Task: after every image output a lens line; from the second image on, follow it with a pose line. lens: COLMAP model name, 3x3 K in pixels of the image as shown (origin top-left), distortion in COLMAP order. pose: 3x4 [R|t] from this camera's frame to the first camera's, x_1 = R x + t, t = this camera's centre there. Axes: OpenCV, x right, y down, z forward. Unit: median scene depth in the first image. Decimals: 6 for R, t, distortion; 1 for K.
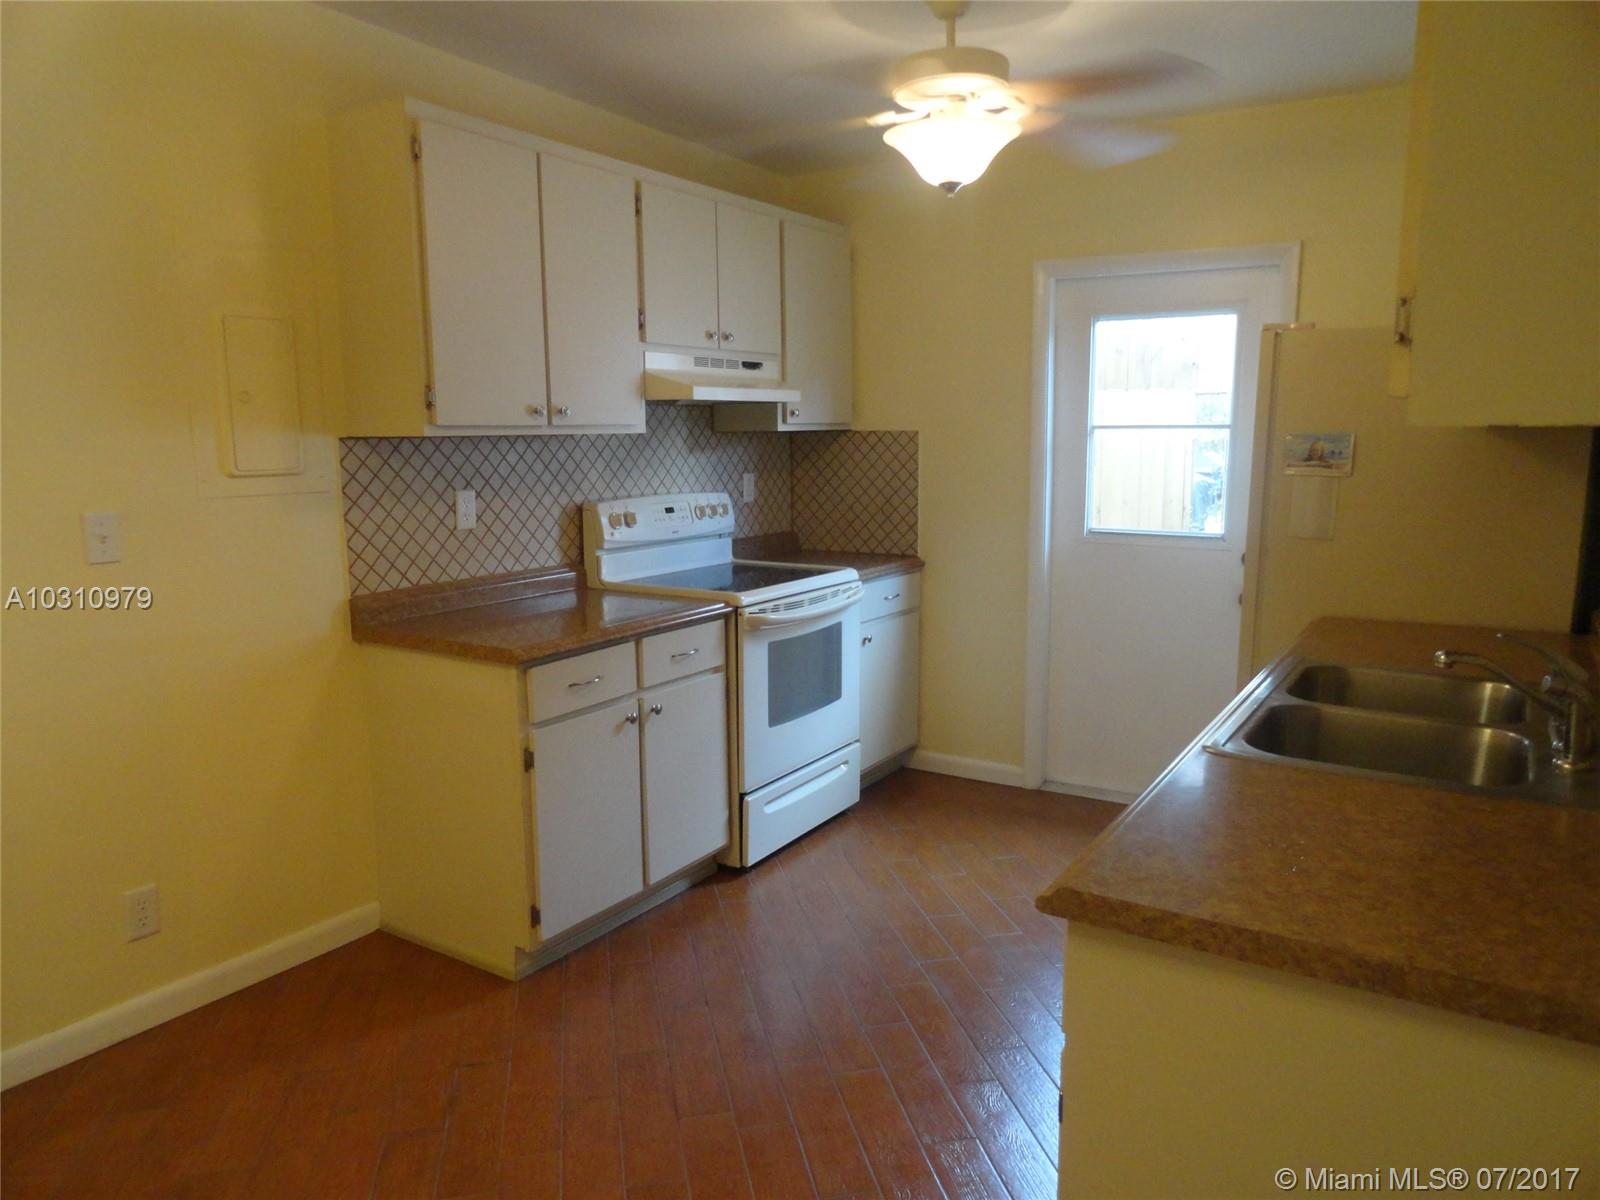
lens RADIAL K [[1101.5, 0, 796.8], [0, 1101.5, 598.4], [0, 0, 1]] dist [-0.002051, 0.011002]
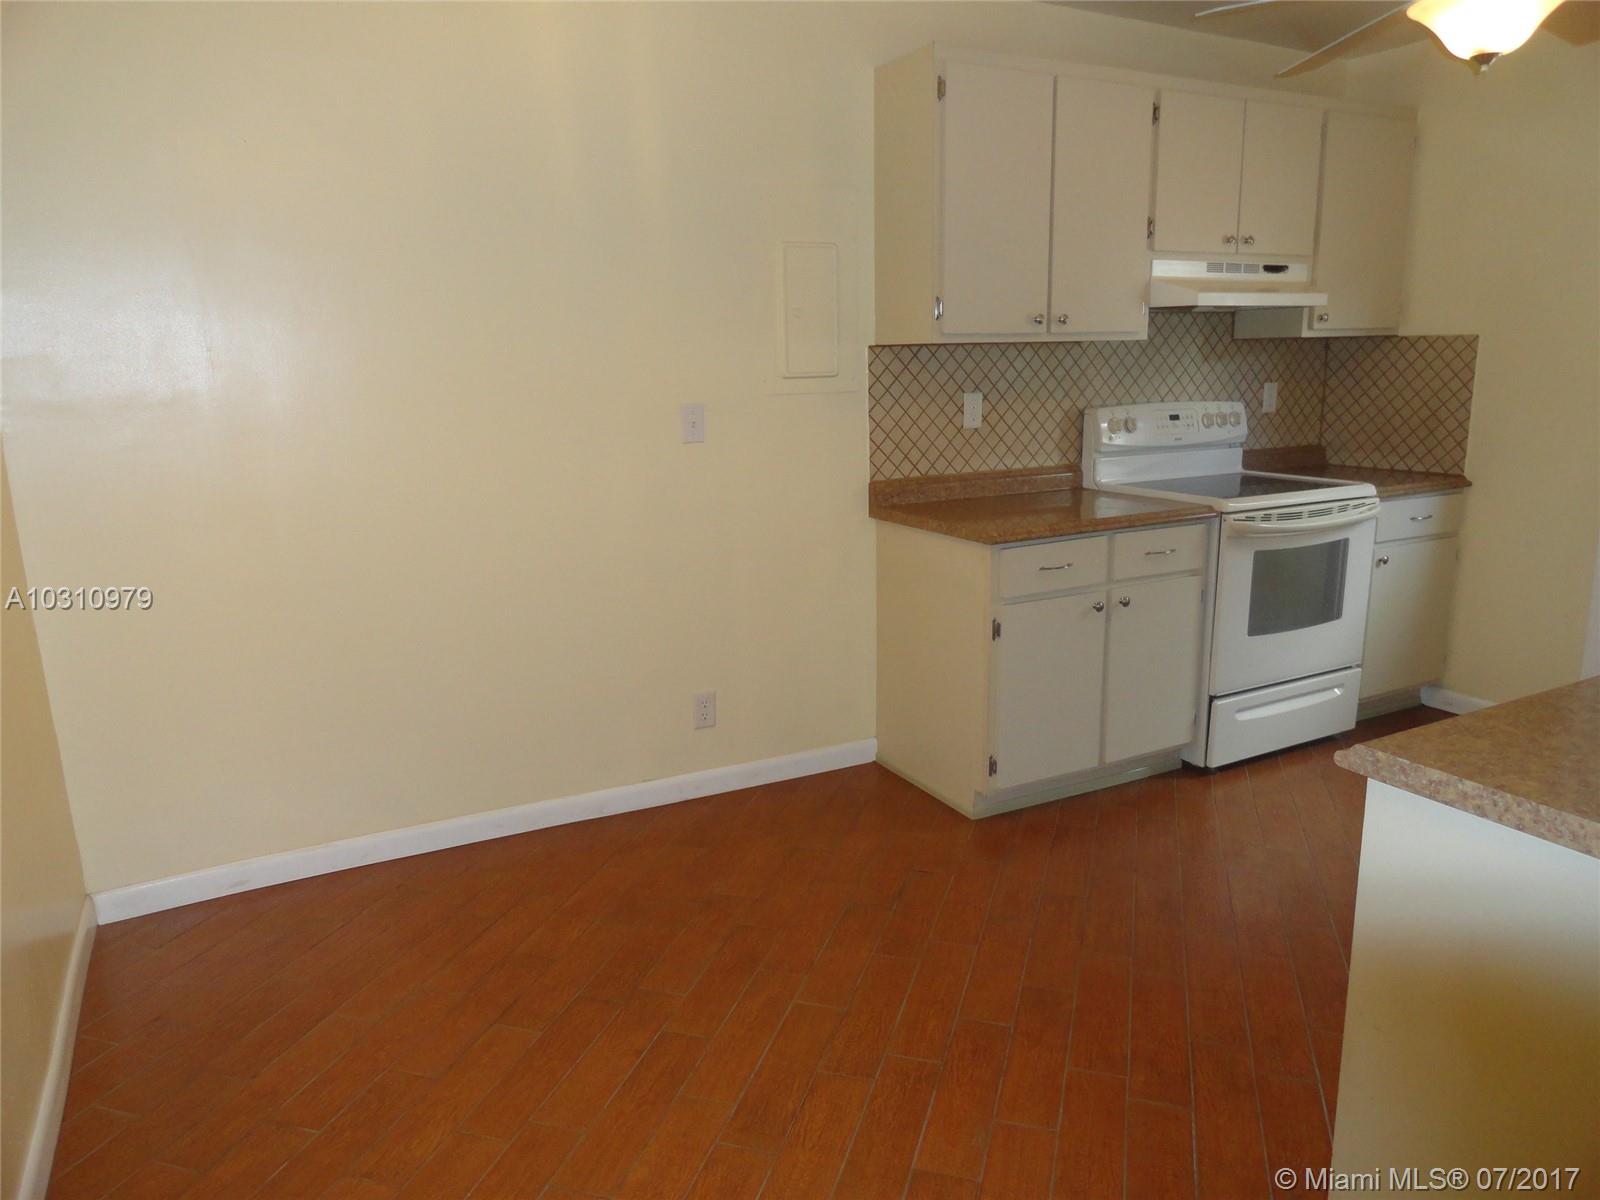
lens RADIAL K [[1101.5, 0, 804.3], [0, 1101.5, 600.2], [0, 0, 1]] dist [-0.002051, 0.011002]
pose [[0.876448, 0.098362, -0.471343, 0.088506], [-0.063152, 0.993938, 0.089990, 0.019526], [0.477337, -0.049105, 0.877347, -0.070940]]
